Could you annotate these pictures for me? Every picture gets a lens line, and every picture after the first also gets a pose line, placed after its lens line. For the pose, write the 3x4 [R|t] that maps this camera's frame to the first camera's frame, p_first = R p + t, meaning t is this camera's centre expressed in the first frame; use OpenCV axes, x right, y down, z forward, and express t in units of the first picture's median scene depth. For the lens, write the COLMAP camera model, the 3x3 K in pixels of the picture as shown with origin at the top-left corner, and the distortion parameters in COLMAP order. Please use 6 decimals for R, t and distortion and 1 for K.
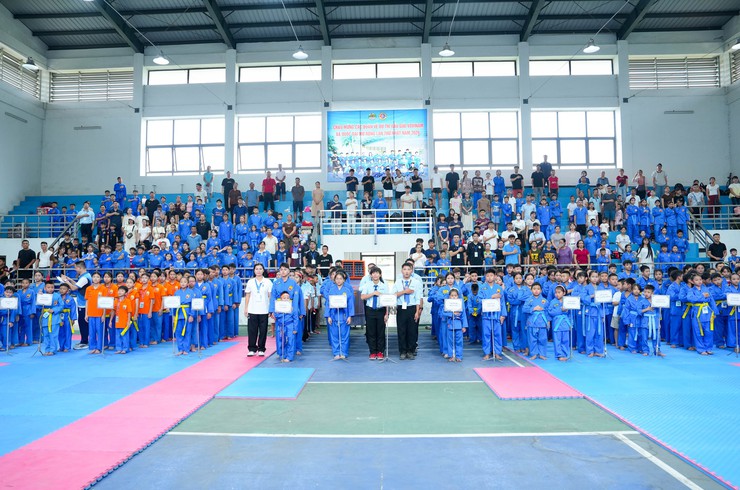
lens RADIAL K [[544.9, 0, 373.2], [0, 544.9, 242.4], [0, 0, 1]] dist [-0.076160, 0.026530]
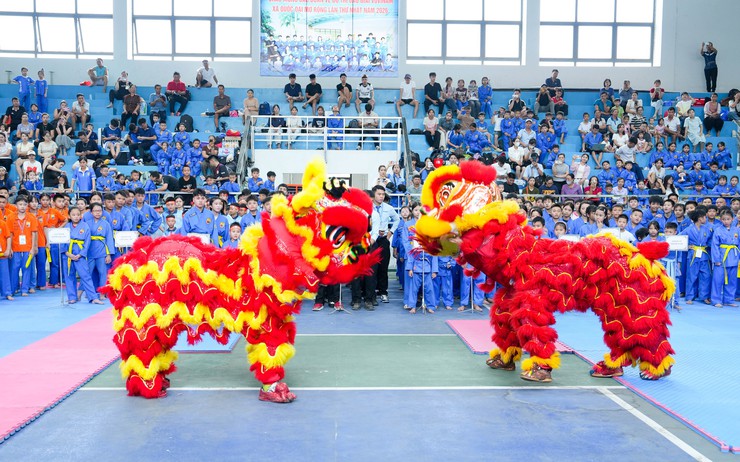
lens RADIAL K [[780.7, 0, 375.1], [0, 780.7, 222.9], [0, 0, 1]] dist [0.042611, 0.000000]
pose [[0.997195, 0.014780, 0.073374, -0.009389], [-0.020758, 0.996466, 0.081392, -0.007222], [-0.071912, -0.082686, 0.993978, -0.137265]]
